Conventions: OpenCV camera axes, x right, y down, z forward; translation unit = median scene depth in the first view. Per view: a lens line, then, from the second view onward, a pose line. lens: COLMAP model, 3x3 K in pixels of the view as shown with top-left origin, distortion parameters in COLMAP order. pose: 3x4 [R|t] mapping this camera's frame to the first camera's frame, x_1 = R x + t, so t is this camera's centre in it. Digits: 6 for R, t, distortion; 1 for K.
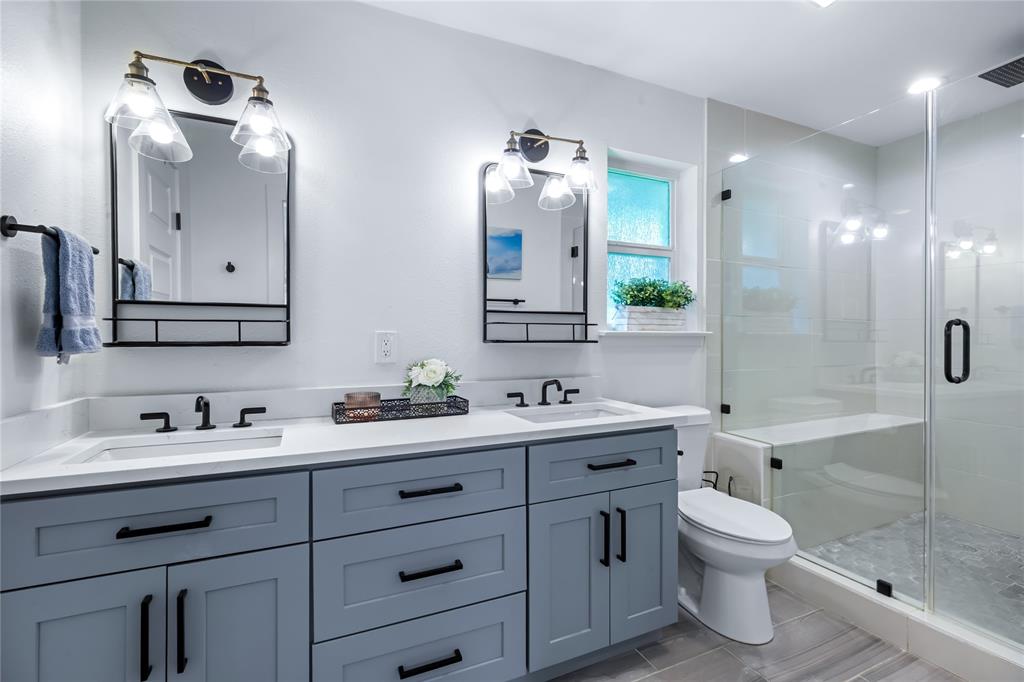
lens RADIAL K [[470.7, 0, 513.3], [0, 470.7, 339.8], [0, 0, 1]] dist [-0.015770, 0.000475]
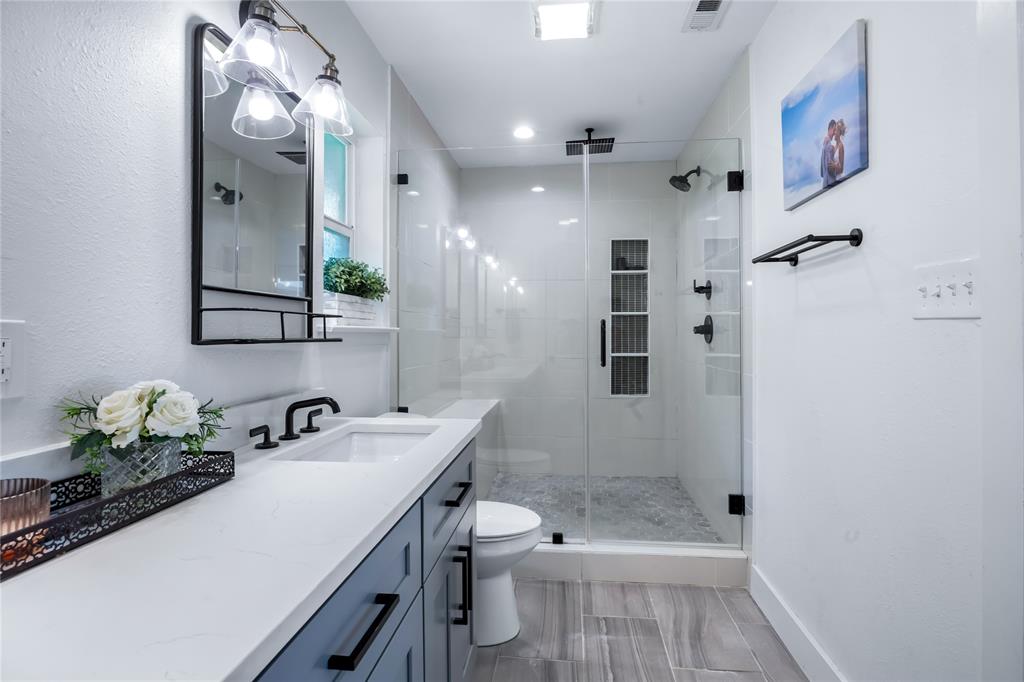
lens RADIAL K [[516.8, 0, 513.7], [0, 516.8, 335.2], [0, 0, 1]] dist [-0.001417, -0.000115]
pose [[0.501095, -0.006449, 0.865368, -0.391900], [0.010583, 0.999943, 0.001324, -0.001653], [-0.865328, 0.008495, 0.501135, 0.378843]]
